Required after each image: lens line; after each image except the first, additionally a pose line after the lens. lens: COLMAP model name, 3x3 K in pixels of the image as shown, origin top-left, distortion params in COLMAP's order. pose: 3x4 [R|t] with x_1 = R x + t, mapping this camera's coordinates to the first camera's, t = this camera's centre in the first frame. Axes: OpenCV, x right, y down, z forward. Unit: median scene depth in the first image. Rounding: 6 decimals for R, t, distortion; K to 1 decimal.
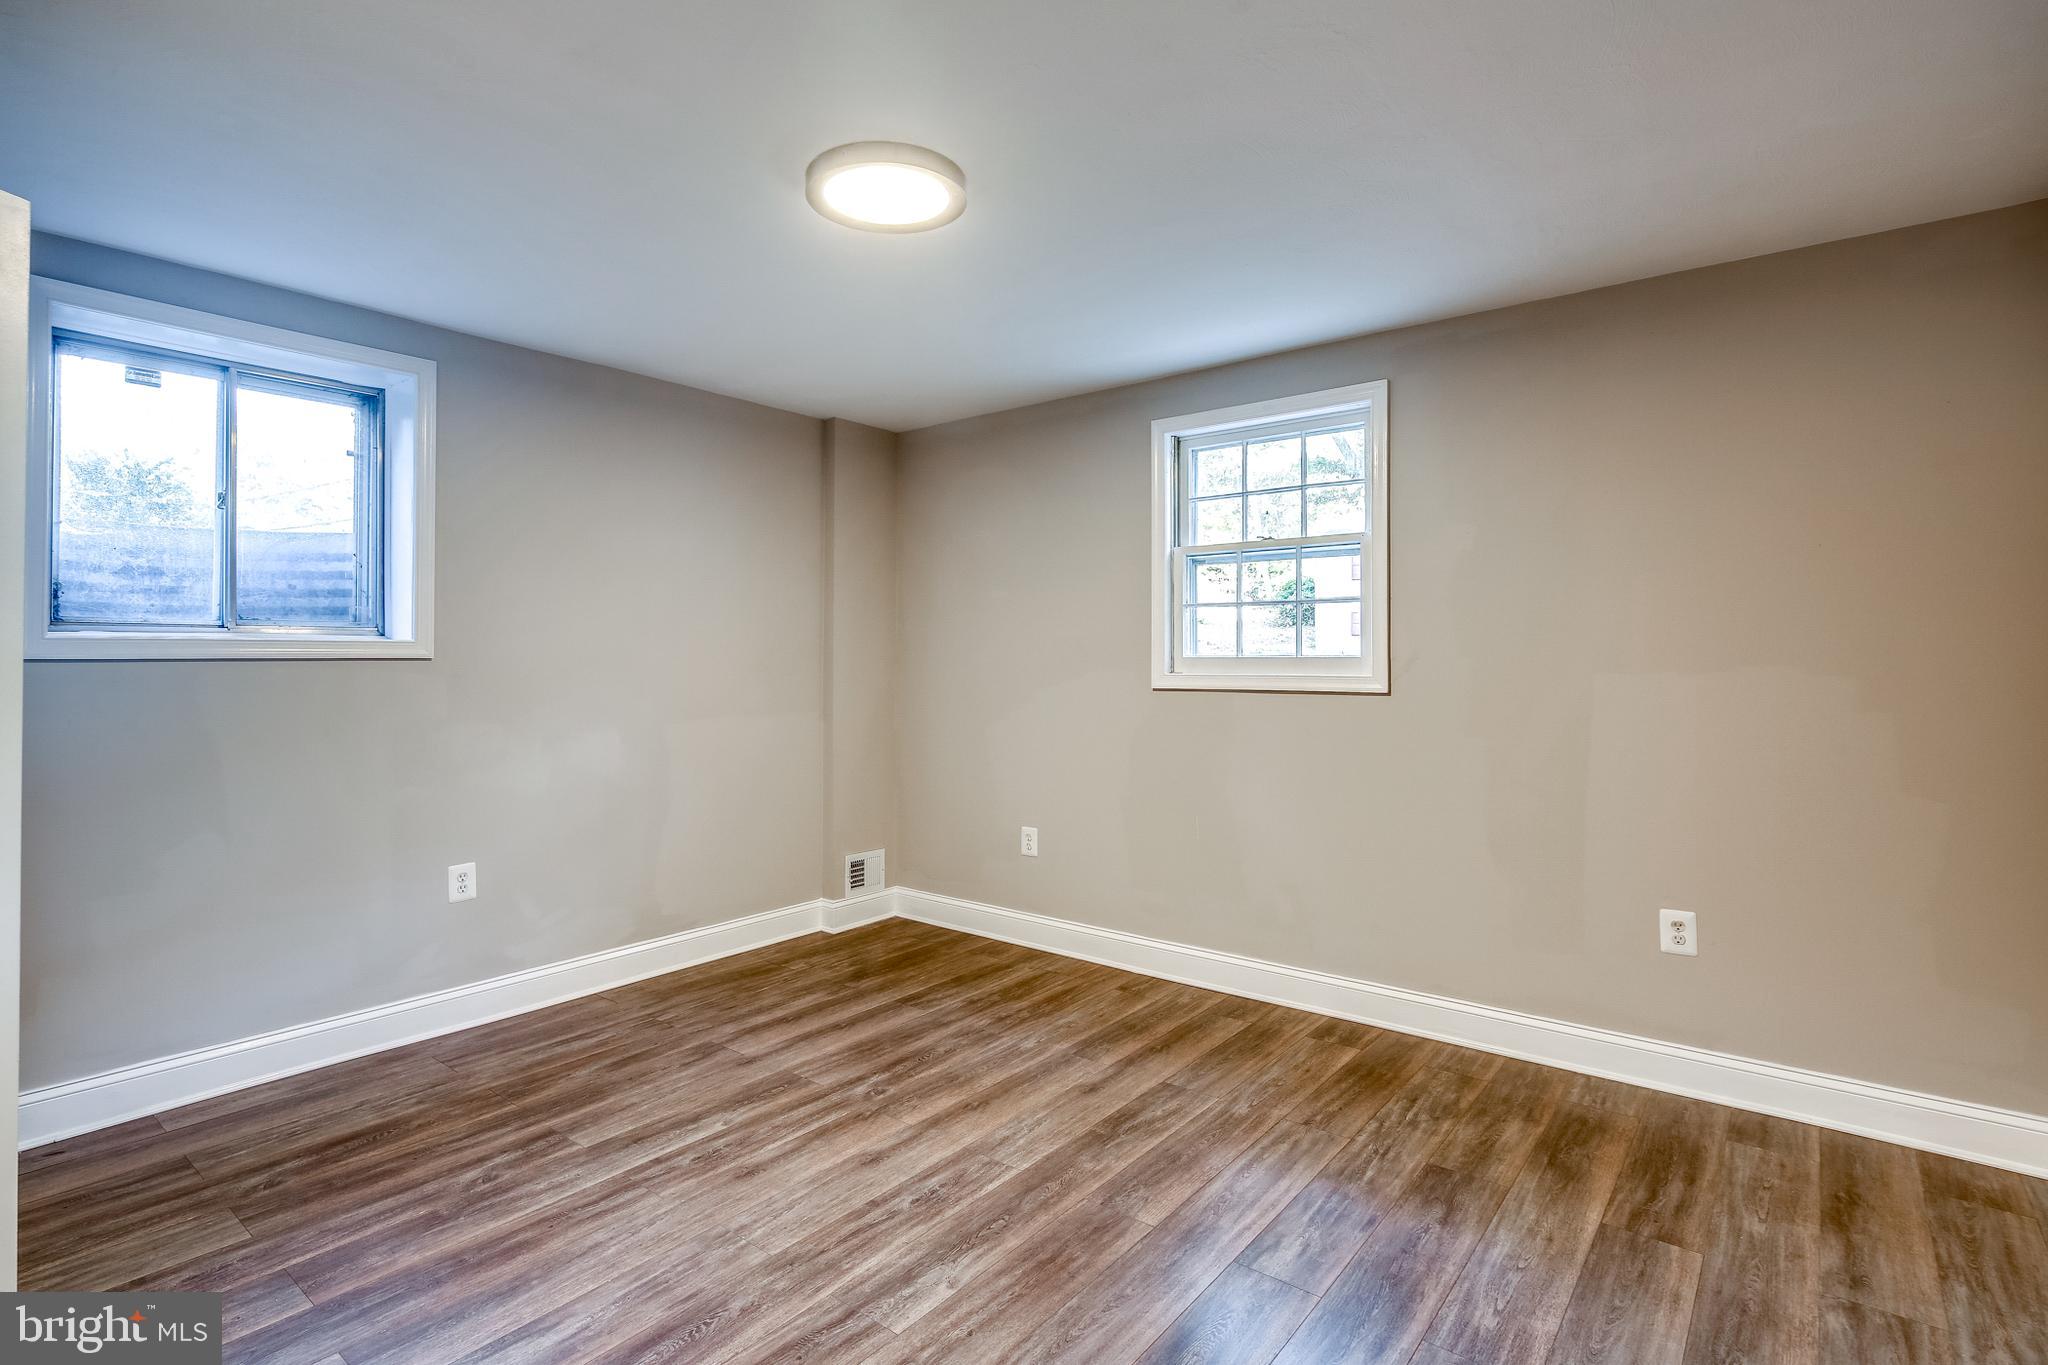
lens RADIAL K [[1006.2, 0, 1026.7], [0, 1006.2, 683.9], [0, 0, 1]] dist [-0.000961, -0.001577]
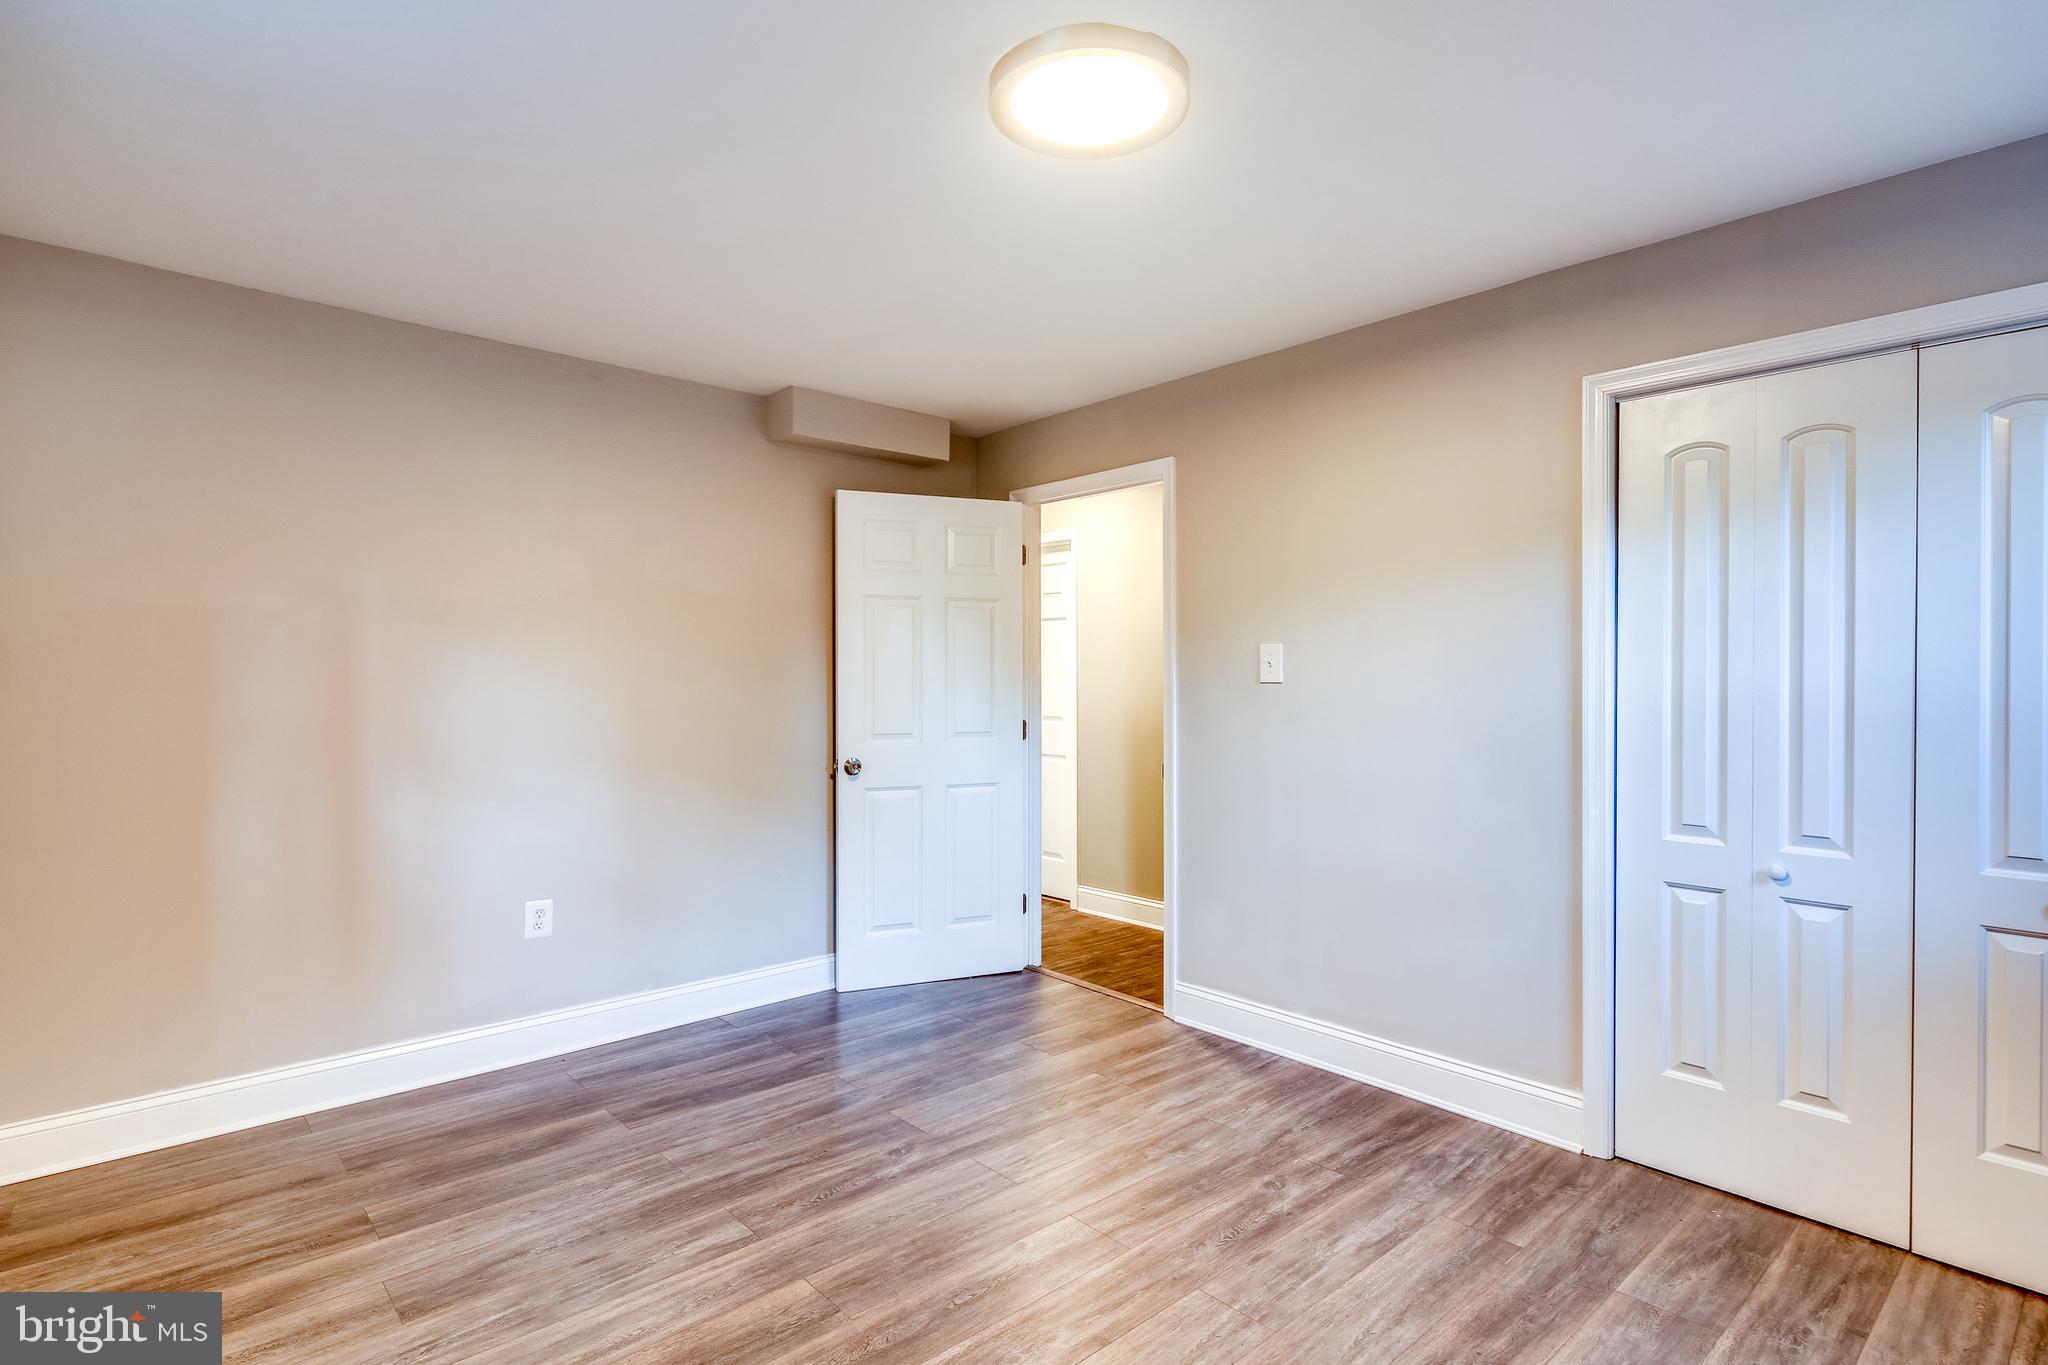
lens RADIAL K [[1006.2, 0, 1021.6], [0, 1006.2, 673.2], [0, 0, 1]] dist [-0.000961, -0.001577]
pose [[-0.986703, 0.001948, 0.162521, -0.245426], [0.004003, 0.999916, 0.012316, -0.046359], [-0.162484, 0.012802, -0.986628, 2.004087]]
